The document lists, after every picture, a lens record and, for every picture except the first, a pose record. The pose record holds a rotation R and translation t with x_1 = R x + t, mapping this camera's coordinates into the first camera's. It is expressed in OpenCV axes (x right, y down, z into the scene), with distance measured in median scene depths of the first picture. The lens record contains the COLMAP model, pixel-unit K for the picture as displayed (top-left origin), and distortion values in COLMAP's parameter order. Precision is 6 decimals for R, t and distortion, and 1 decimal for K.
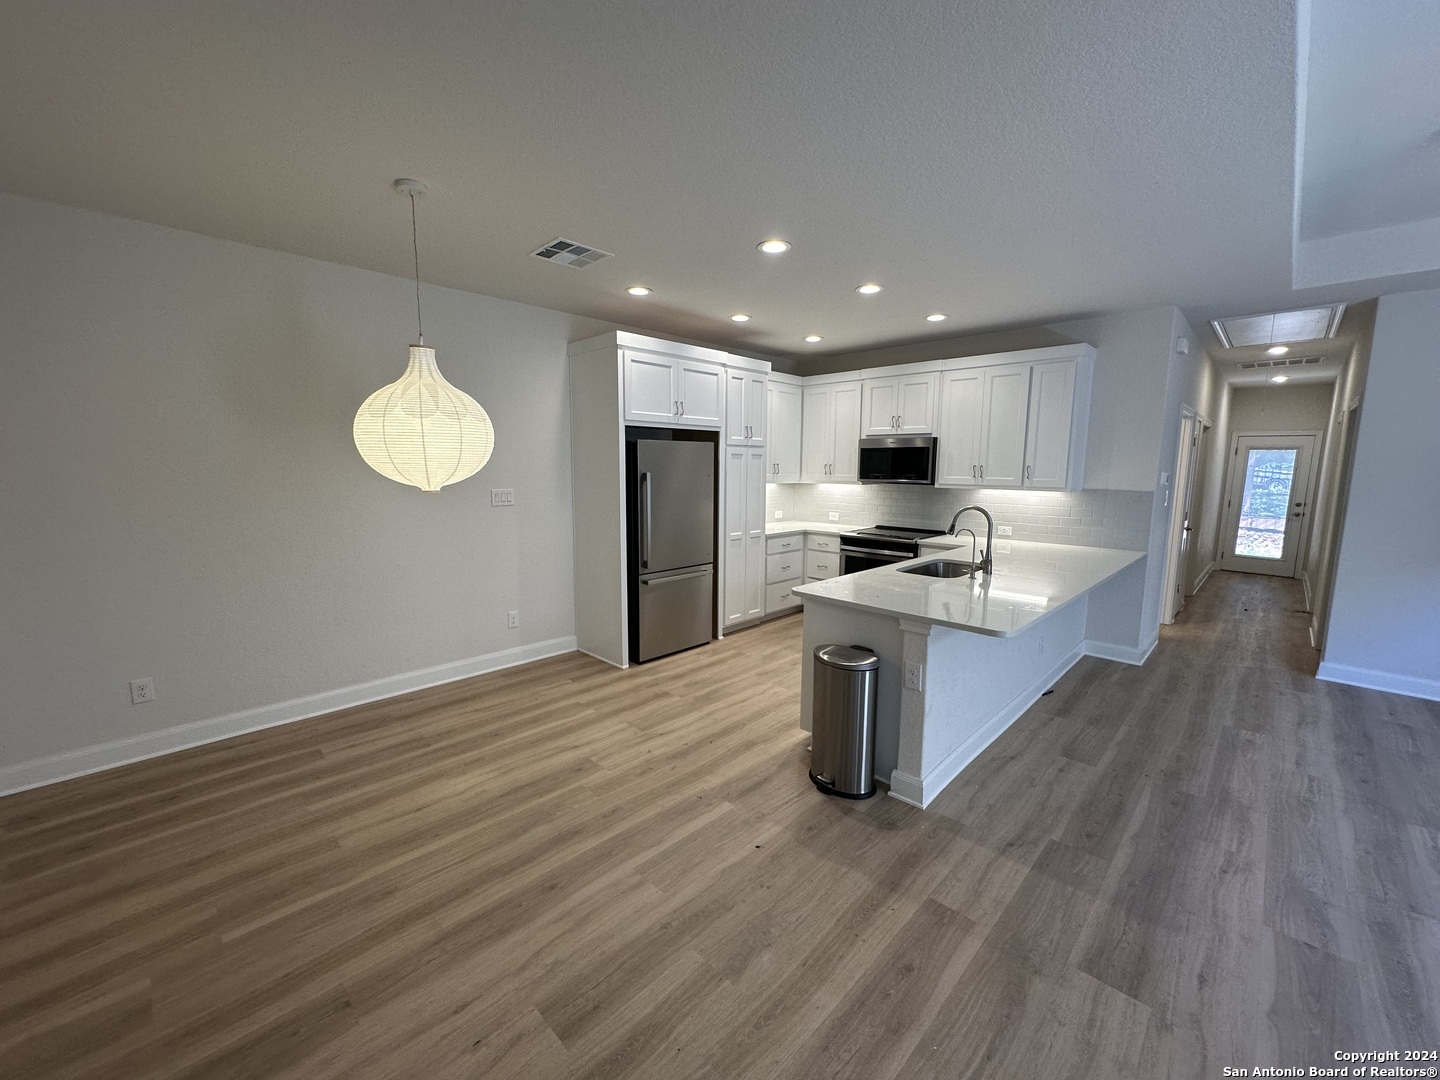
lens RADIAL K [[575.3, 0, 718.4], [0, 575.3, 539.8], [0, 0, 1]] dist [-0.001872, 0.000411]
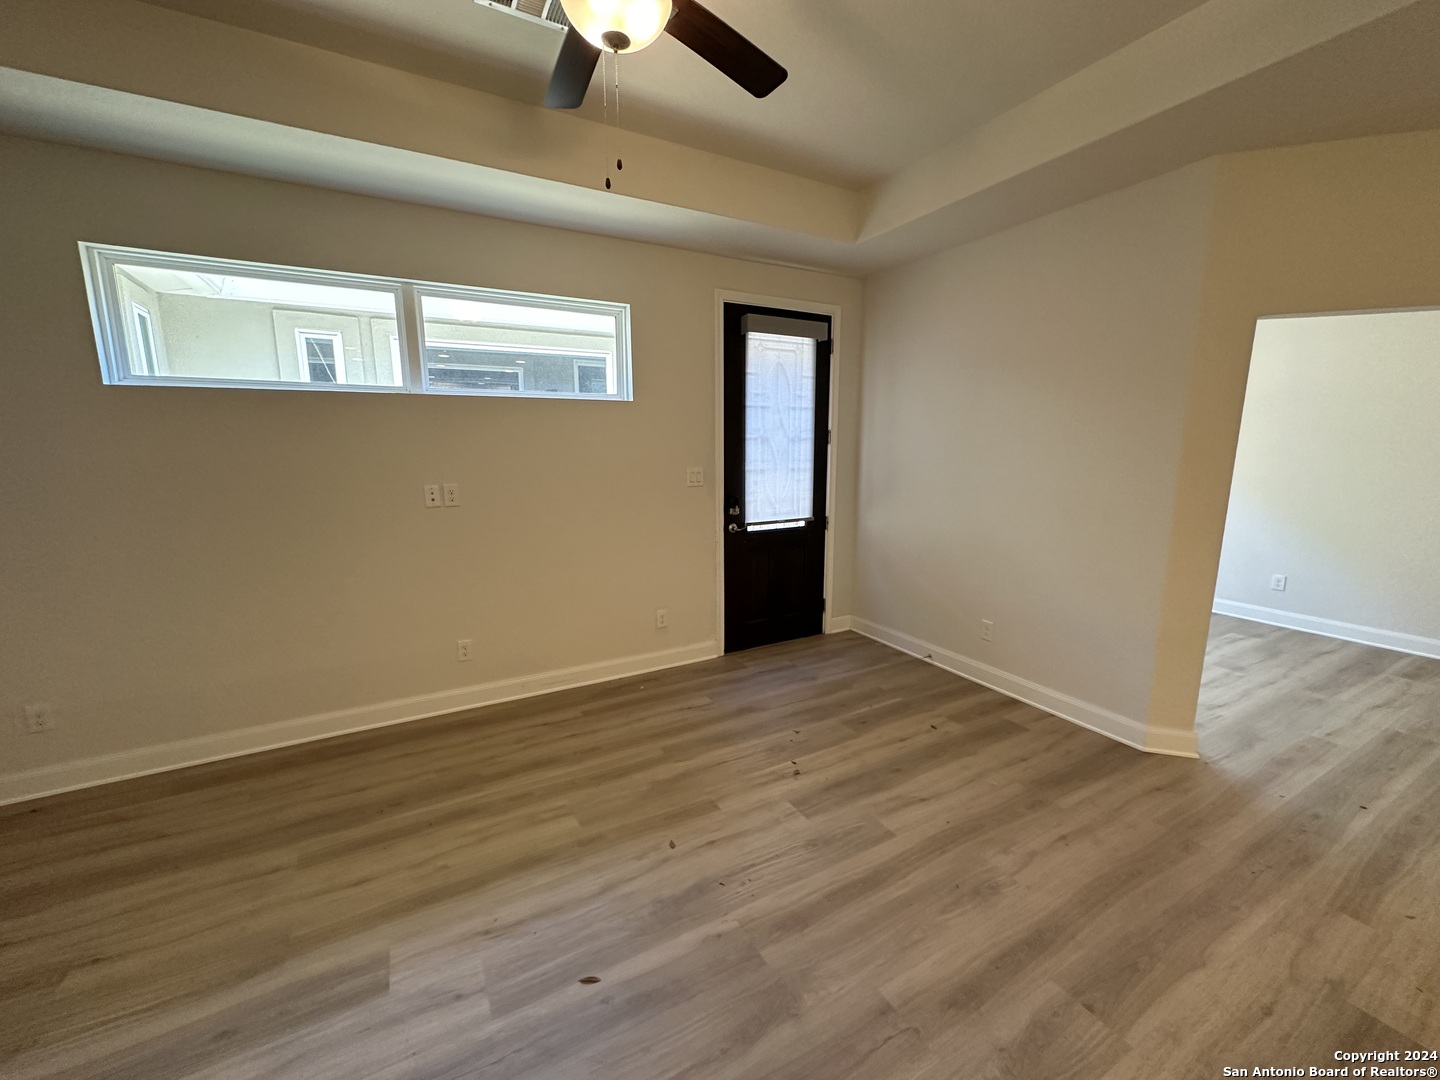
lens RADIAL K [[575.3, 0, 722.0], [0, 575.3, 537.1], [0, 0, 1]] dist [-0.001872, 0.000411]
pose [[-0.957660, -0.047049, 0.284031, 0.737766], [0.041359, 0.953842, 0.297448, -0.122460], [-0.284915, 0.296601, -0.911510, 0.944523]]
